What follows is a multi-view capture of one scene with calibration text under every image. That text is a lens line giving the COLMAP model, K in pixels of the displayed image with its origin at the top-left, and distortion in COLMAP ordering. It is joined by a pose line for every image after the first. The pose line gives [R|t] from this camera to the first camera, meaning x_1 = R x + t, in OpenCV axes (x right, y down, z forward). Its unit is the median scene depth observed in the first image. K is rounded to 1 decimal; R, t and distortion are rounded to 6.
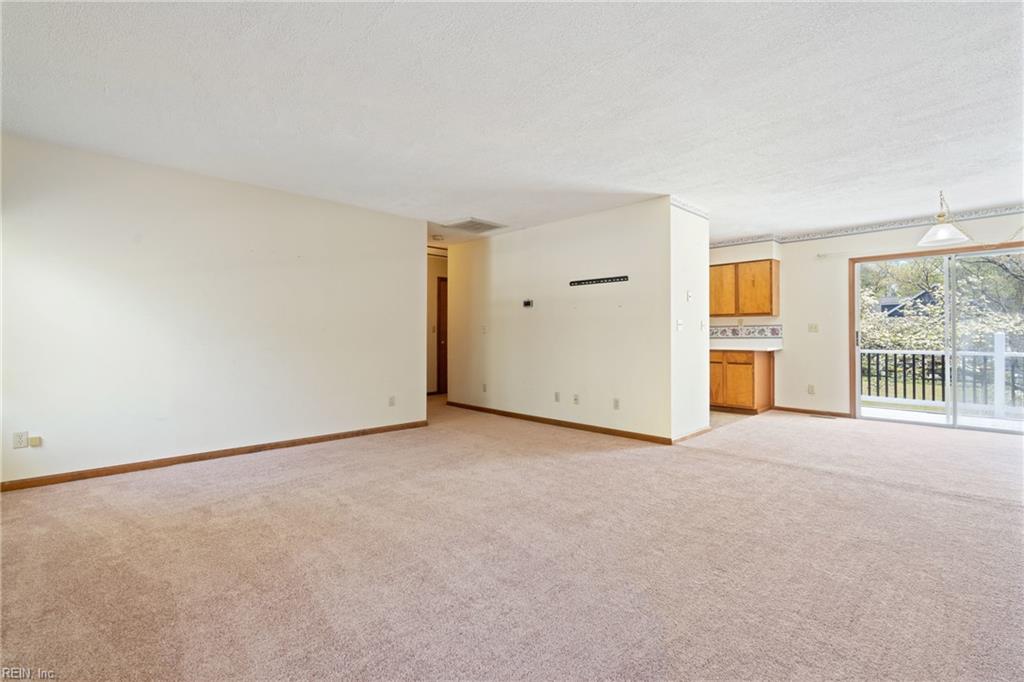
lens RADIAL K [[469.7, 0, 512.0], [0, 469.7, 341.0], [0, 0, 1]] dist [0.001082, 0.000126]
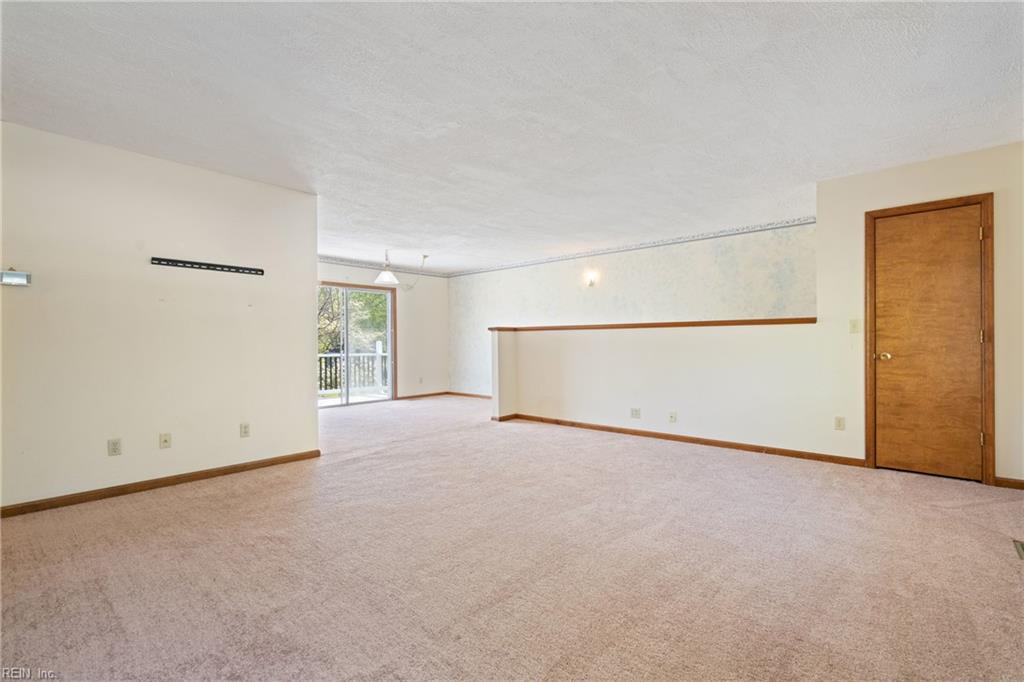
lens RADIAL K [[469.7, 0, 512.0], [0, 469.7, 341.0], [0, 0, 1]] dist [0.001082, 0.000126]
pose [[-0.066107, 0.003206, 0.997807, -0.566776], [0.010437, 0.999942, -0.002521, -0.007371], [-0.997758, 0.010247, -0.066137, 0.590498]]
